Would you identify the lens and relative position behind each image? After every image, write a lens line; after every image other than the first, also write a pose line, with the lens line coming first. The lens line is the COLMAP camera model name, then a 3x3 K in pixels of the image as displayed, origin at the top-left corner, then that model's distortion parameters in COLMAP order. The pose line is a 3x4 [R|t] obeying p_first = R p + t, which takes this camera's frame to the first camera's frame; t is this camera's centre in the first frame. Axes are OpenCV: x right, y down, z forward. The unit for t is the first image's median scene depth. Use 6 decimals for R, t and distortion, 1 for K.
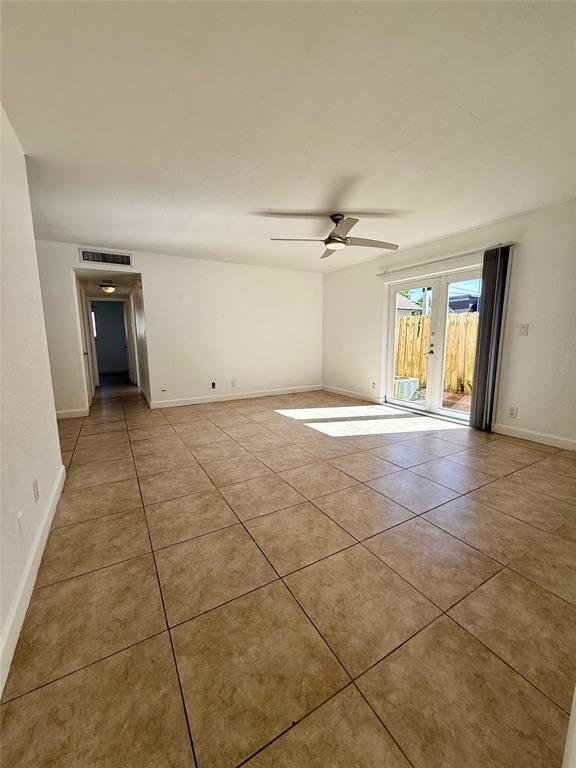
lens RADIAL K [[305.9, 0, 293.5], [0, 305.9, 380.8], [0, 0, 1]] dist [0.014691, 0.000017]
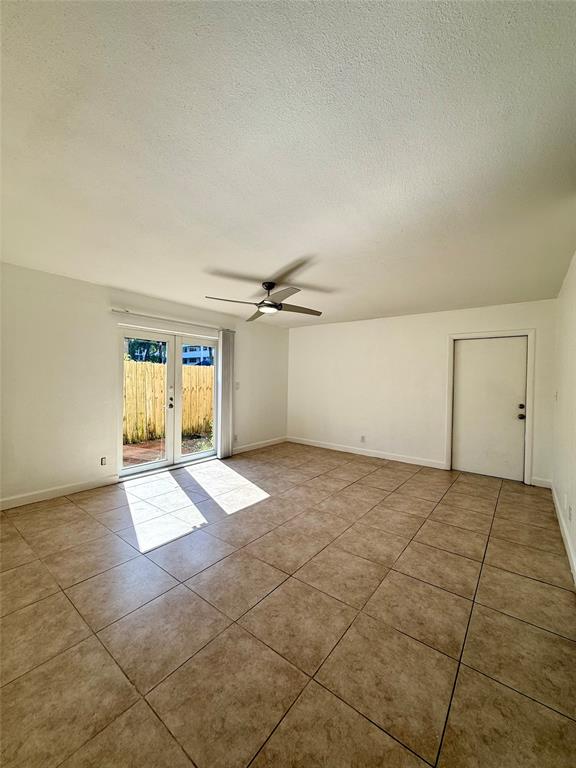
lens RADIAL K [[305.9, 0, 287.2], [0, 305.9, 382.9], [0, 0, 1]] dist [0.014691, 0.000017]
pose [[-0.362890, -0.011460, 0.931762, -1.309247], [0.114766, 0.991762, 0.056896, -0.372176], [-0.924738, 0.127582, -0.358585, 2.057711]]
